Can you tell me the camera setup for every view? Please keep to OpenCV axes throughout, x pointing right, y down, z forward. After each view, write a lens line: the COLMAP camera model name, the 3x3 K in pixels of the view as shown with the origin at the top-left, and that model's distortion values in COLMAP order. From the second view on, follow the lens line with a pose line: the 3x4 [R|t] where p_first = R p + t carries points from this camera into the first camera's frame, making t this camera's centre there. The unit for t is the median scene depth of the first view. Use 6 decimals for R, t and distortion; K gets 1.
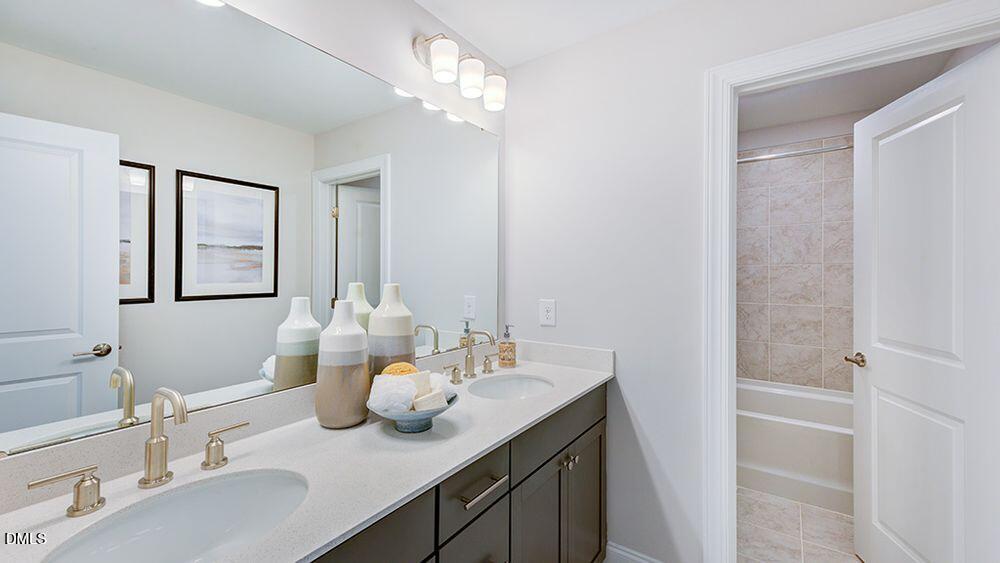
lens RADIAL K [[411.2, 0, 497.5], [0, 411.2, 287.2], [0, 0, 1]] dist [0.020972, -0.000054]
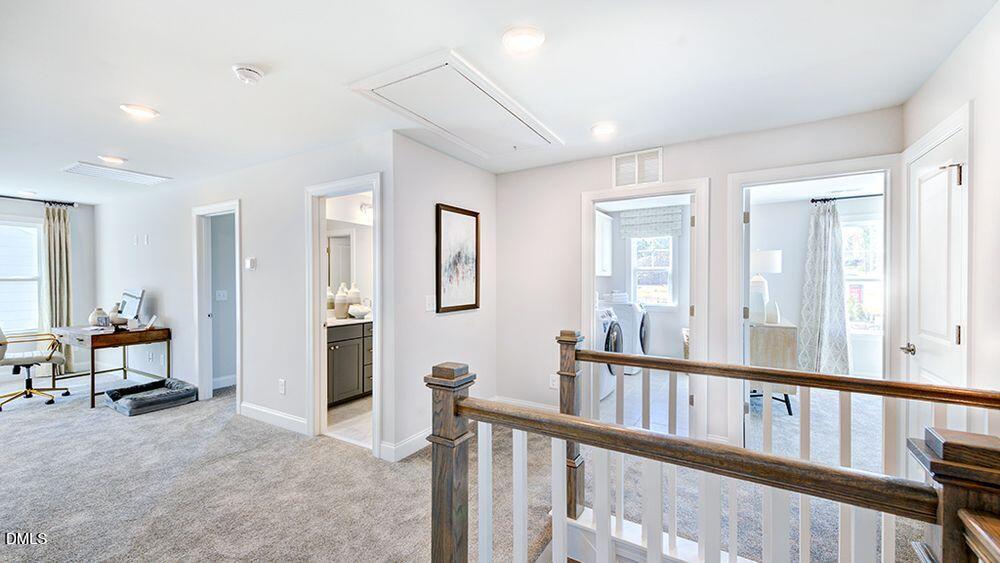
lens RADIAL K [[411.2, 0, 497.5], [0, 411.2, 287.2], [0, 0, 1]] dist [0.020972, -0.000054]
pose [[0.997616, -0.007556, 0.068595, 0.775573], [0.006640, 0.999886, 0.013568, -0.015115], [-0.068689, -0.013081, 0.997552, -2.787529]]
